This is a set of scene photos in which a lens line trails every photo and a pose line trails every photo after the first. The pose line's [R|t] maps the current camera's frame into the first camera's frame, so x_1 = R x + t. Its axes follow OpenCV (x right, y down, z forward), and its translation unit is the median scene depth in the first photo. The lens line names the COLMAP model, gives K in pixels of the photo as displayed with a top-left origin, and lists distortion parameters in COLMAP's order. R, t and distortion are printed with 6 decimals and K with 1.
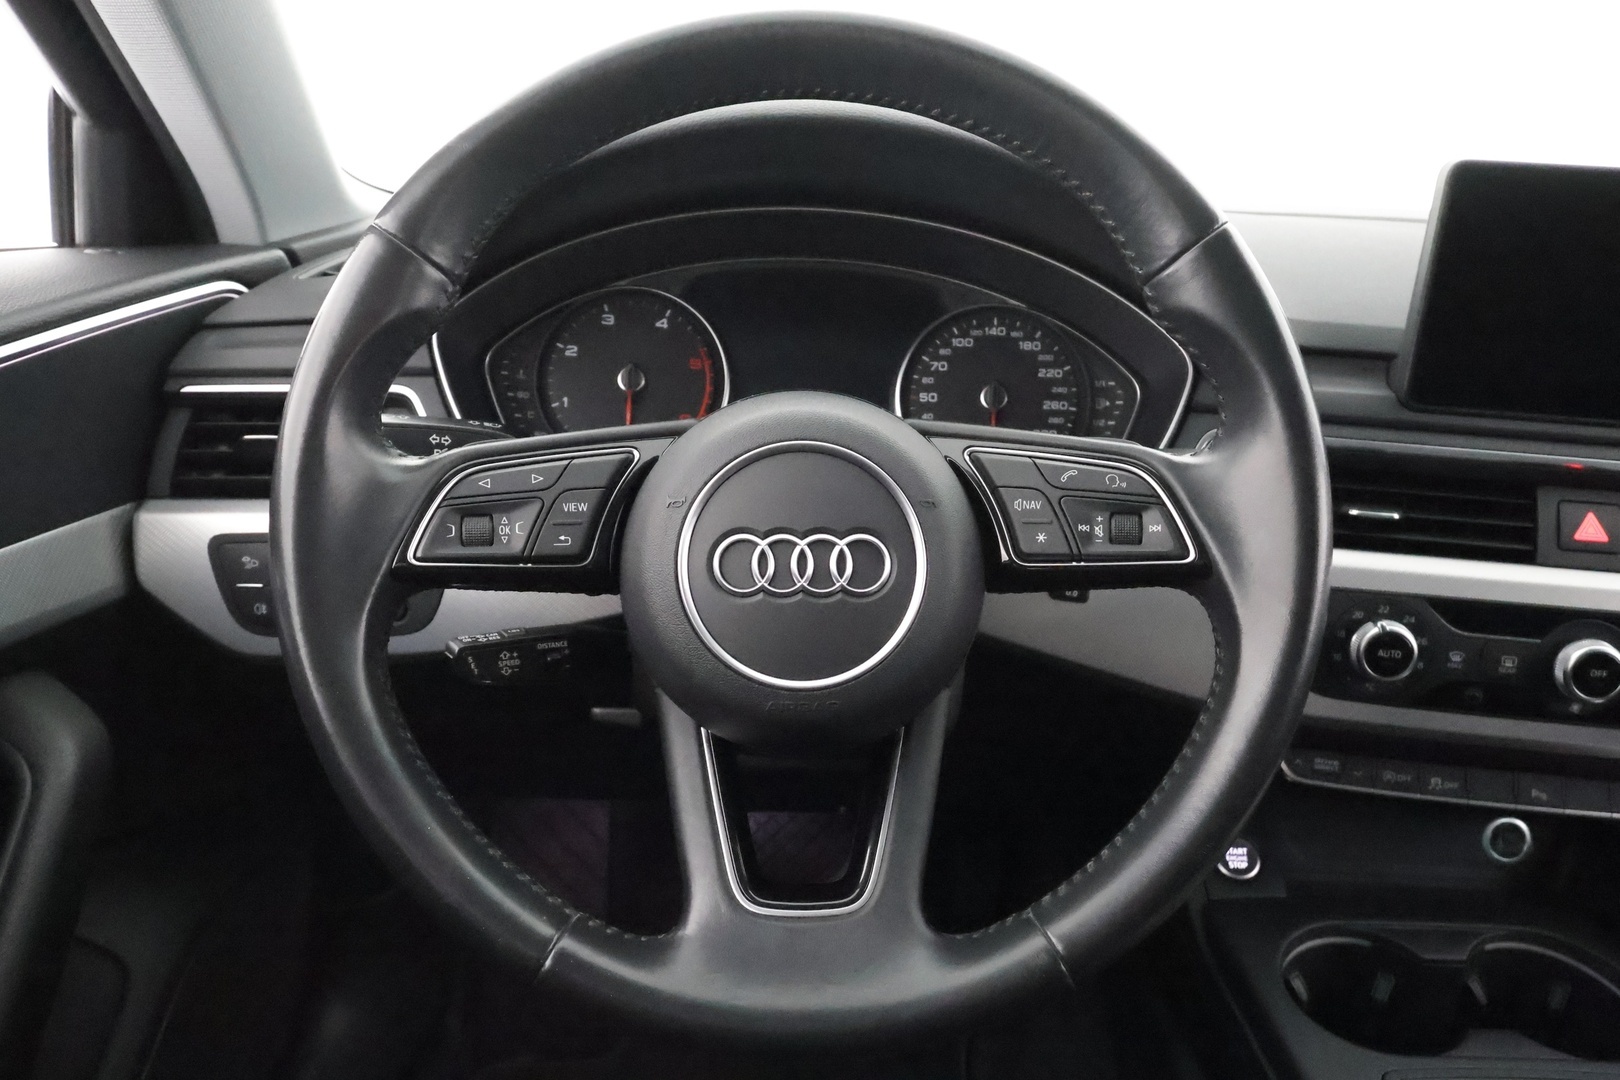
lens RADIAL K [[1188.1, 0, 809.3], [0, 1188.1, 538.4], [0, 0, 1]] dist [0.000809, 0.004152]
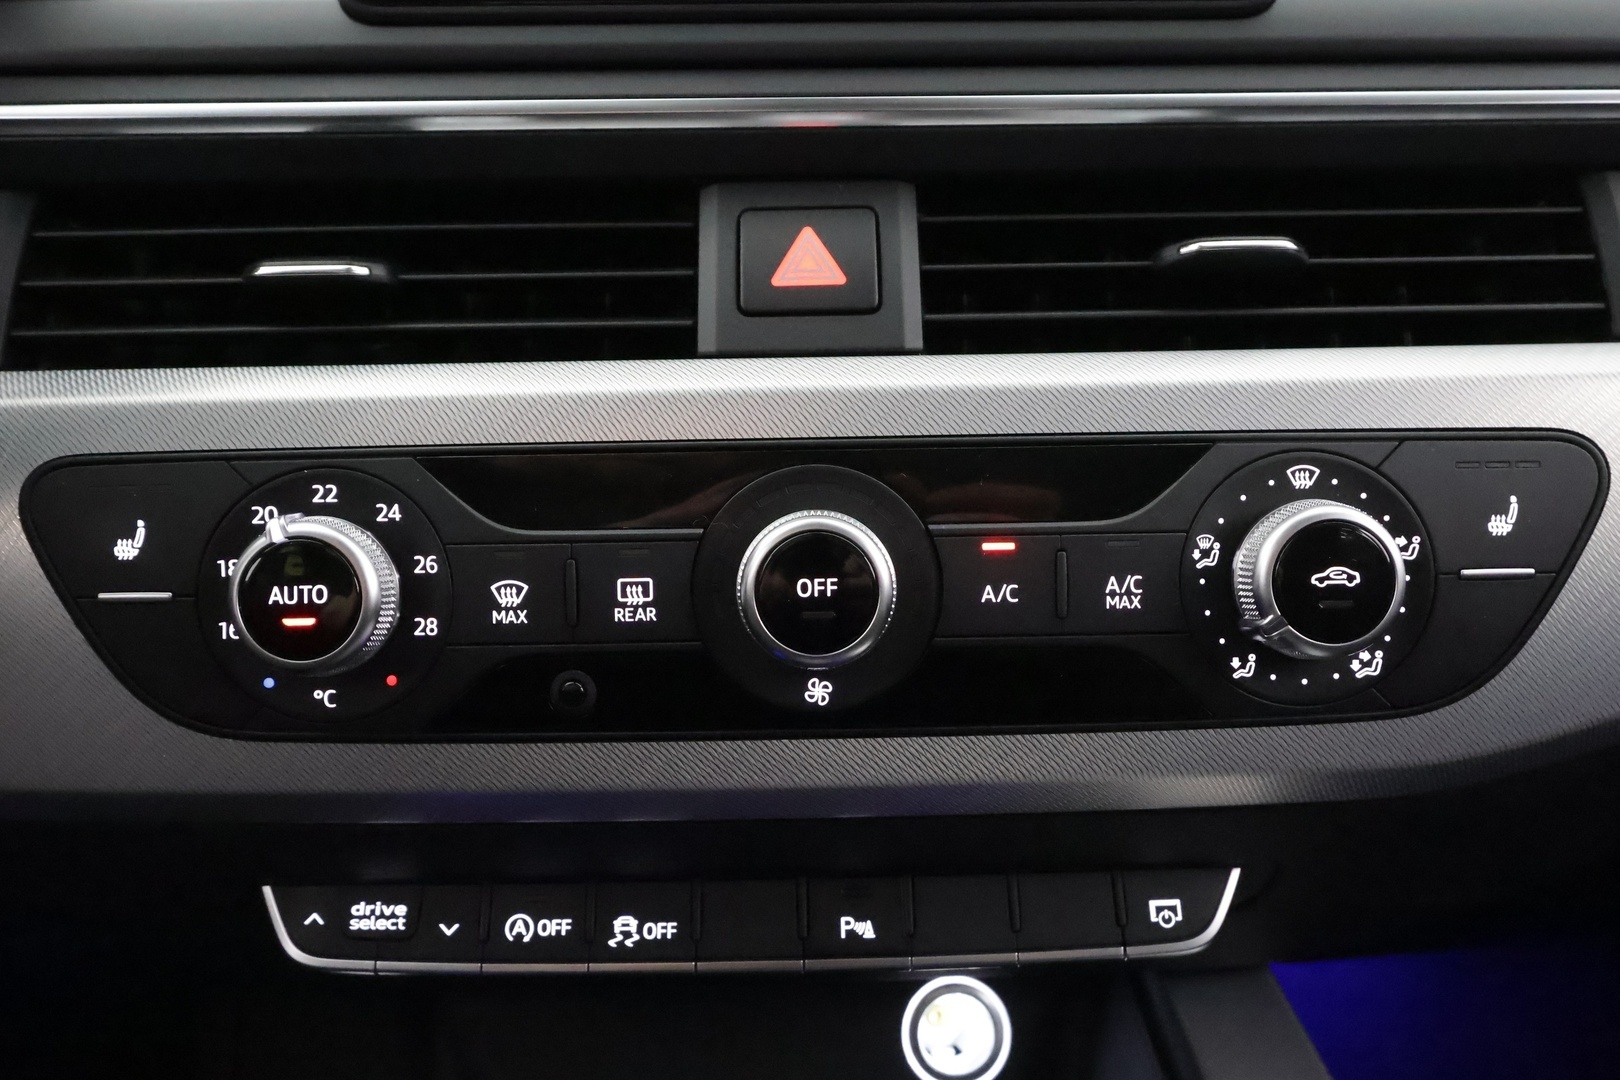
lens RADIAL K [[1319.6, 0, 811.0], [0, 1319.6, 550.3], [0, 0, 1]] dist [0.030153, -0.030968]
pose [[0.989882, -0.090353, 0.109406, 0.598518], [0.104657, 0.985579, -0.132967, 0.154548], [-0.095814, 0.143071, 0.985064, 0.556097]]
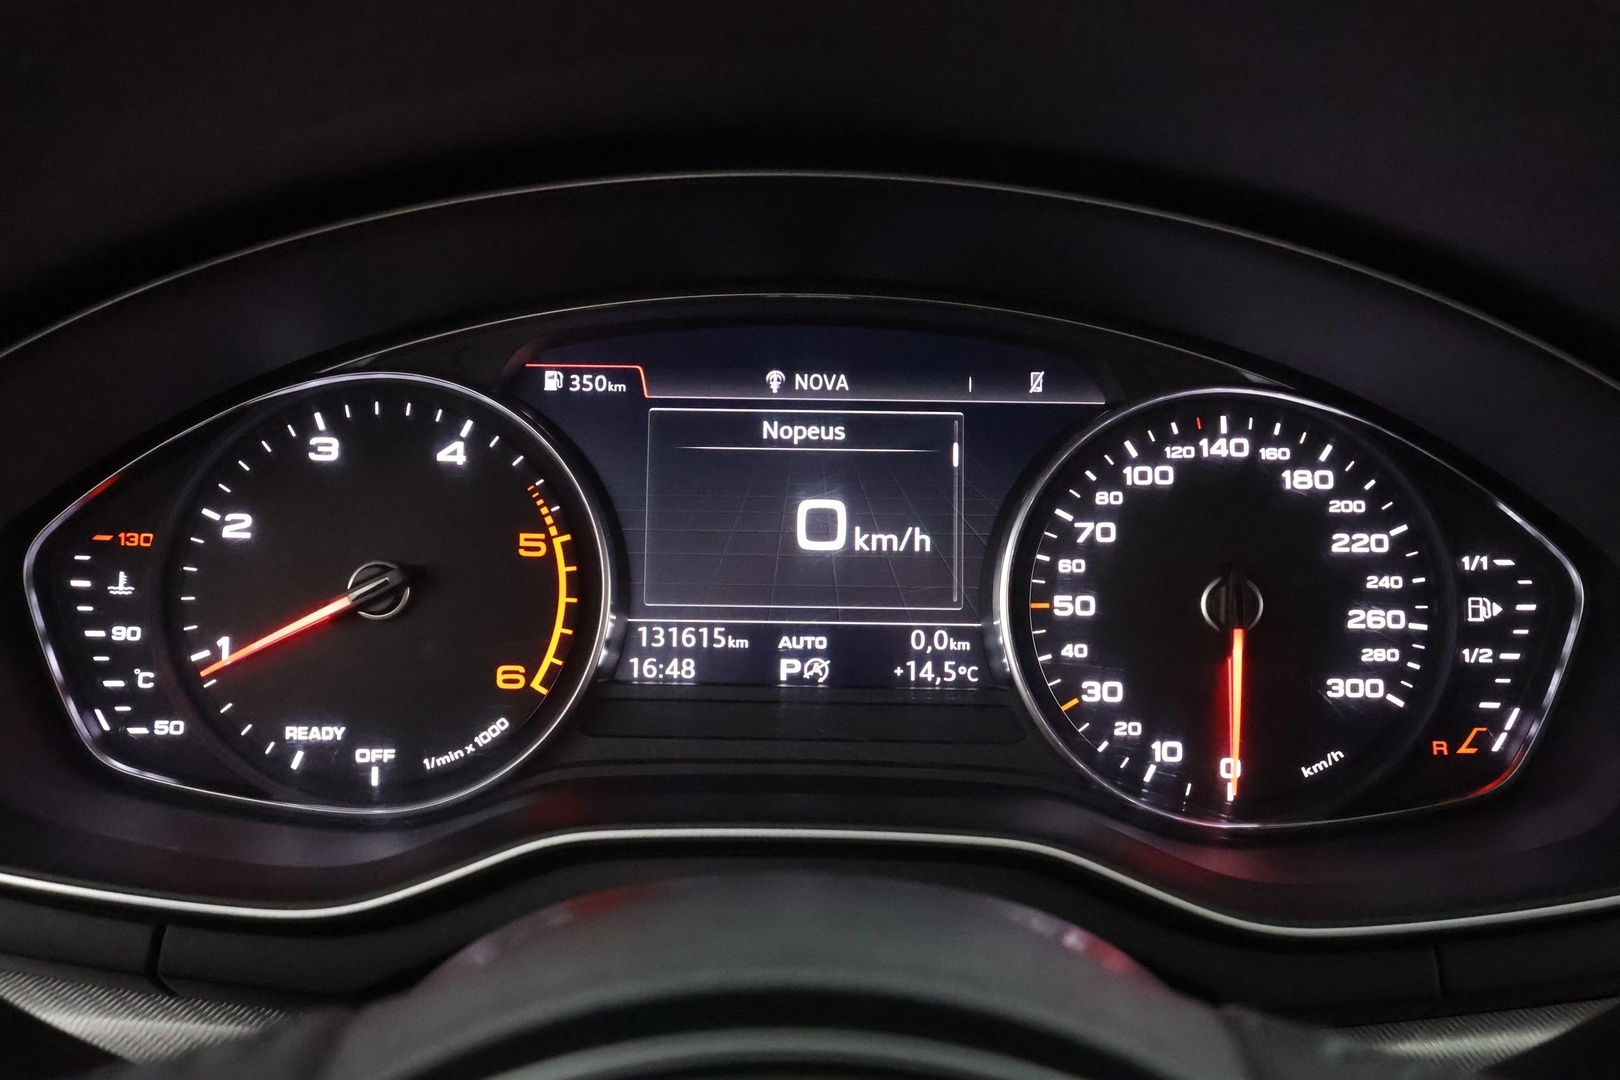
lens RADIAL K [[1319.6, 0, 807.5], [0, 1319.6, 522.5], [0, 0, 1]] dist [0.030153, -0.030968]
pose [[0.999425, -0.032712, 0.008925, 0.000000], [0.032830, 0.999372, -0.013349, -0.167186], [-0.008483, 0.013635, 0.999871, 0.597527]]
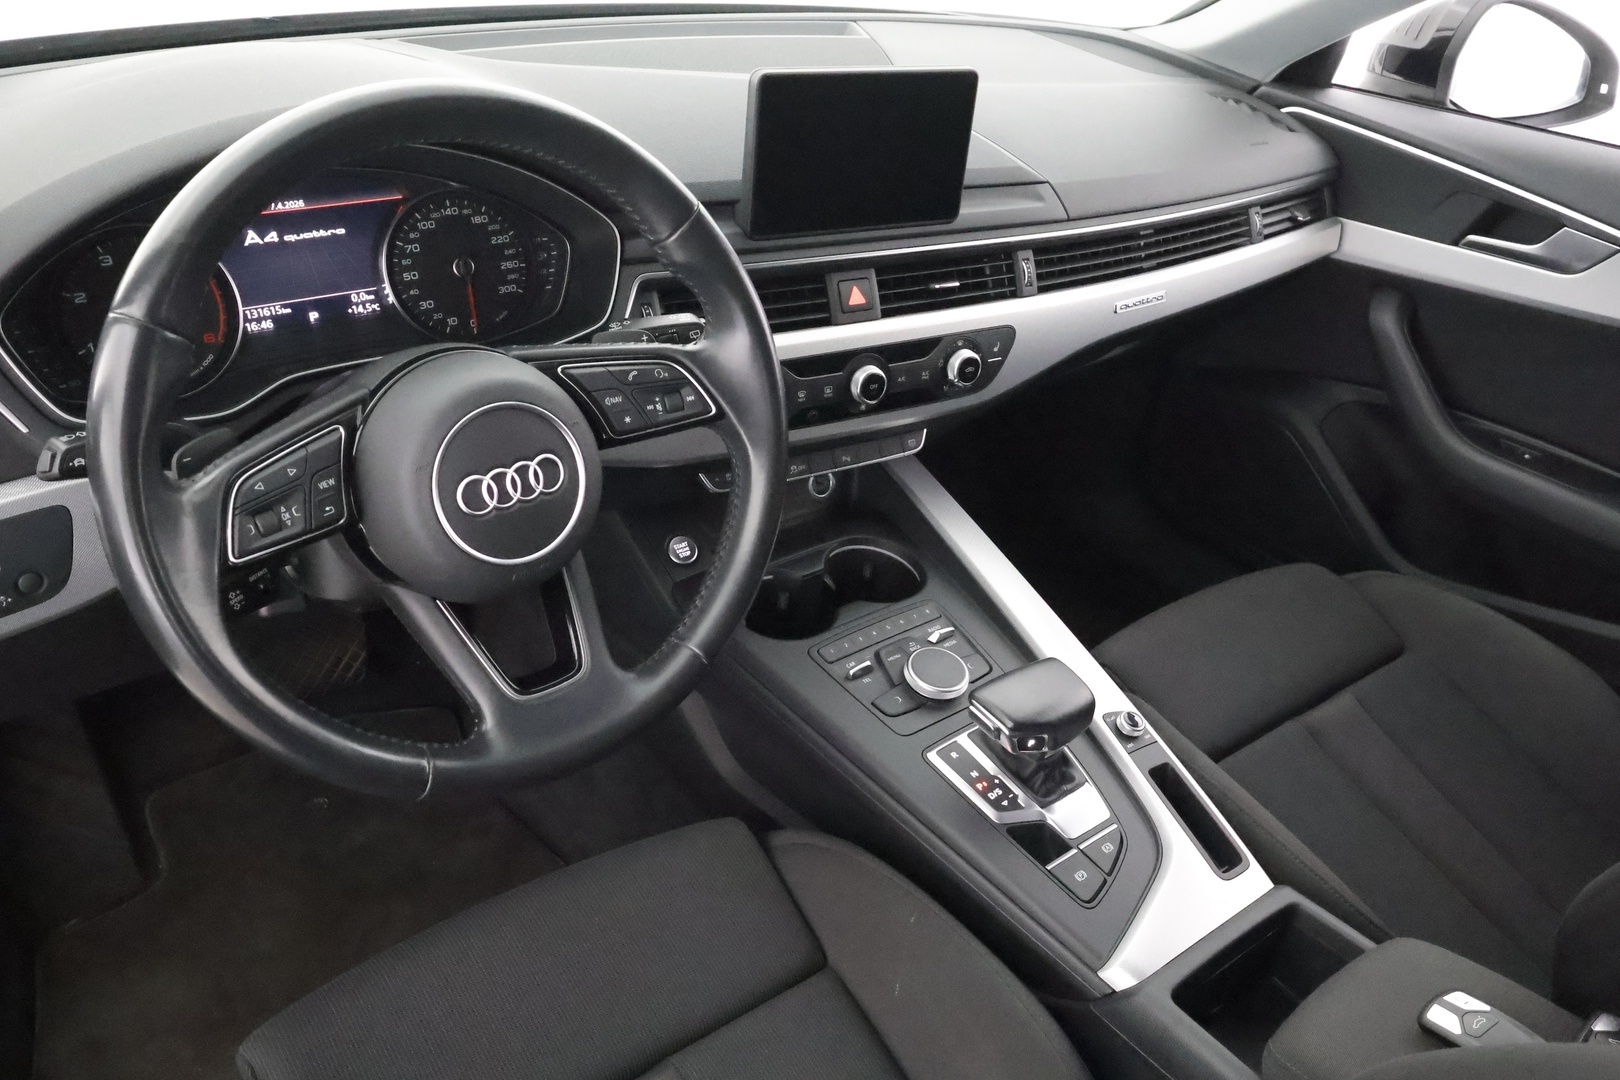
lens RADIAL K [[1319.6, 0, 816.7], [0, 1319.6, 533.8], [0, 0, 1]] dist [0.030153, -0.030968]
pose [[0.778392, -0.302082, 0.550321, -0.459976], [0.134699, 0.936565, 0.323576, -0.291380], [-0.613158, -0.177741, 0.769705, -0.392634]]
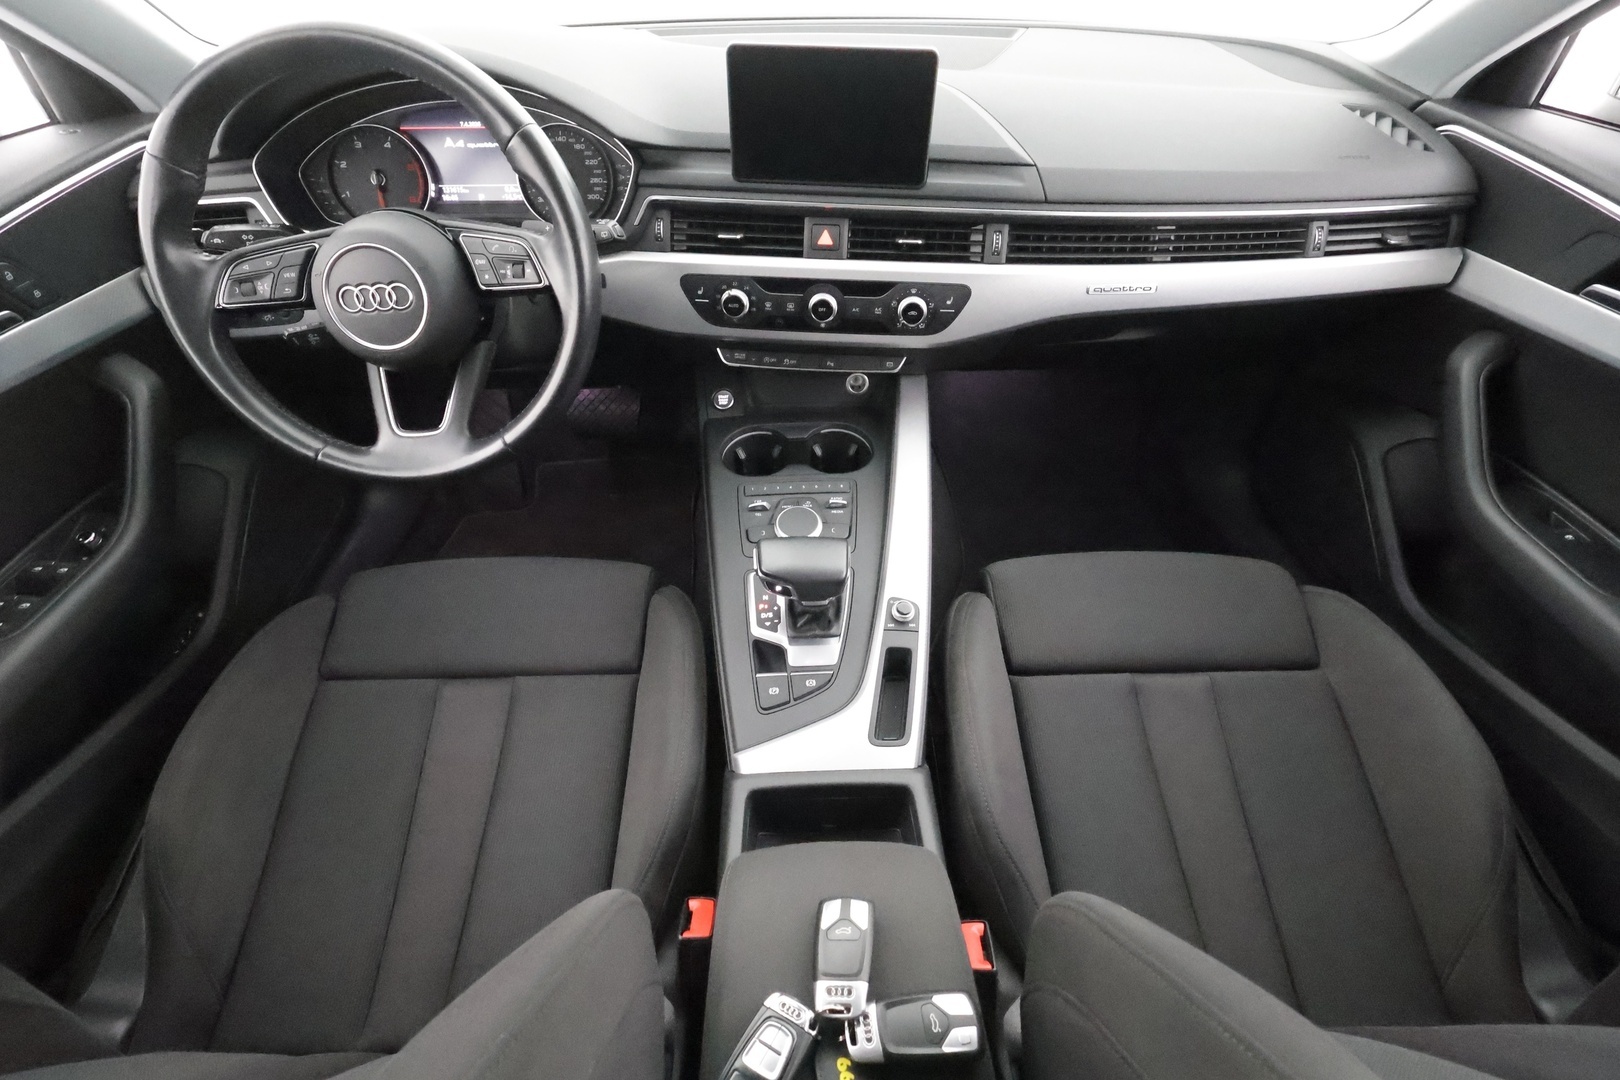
lens RADIAL K [[773.0, 0, 819.8], [0, 773.0, 538.0], [0, 0, 1]] dist [0.009972, -0.001499]
pose [[0.998012, -0.062393, -0.008893, 0.626885], [0.060420, 0.907063, 0.416636, -0.098908], [-0.017929, -0.416345, 0.909030, -0.480058]]
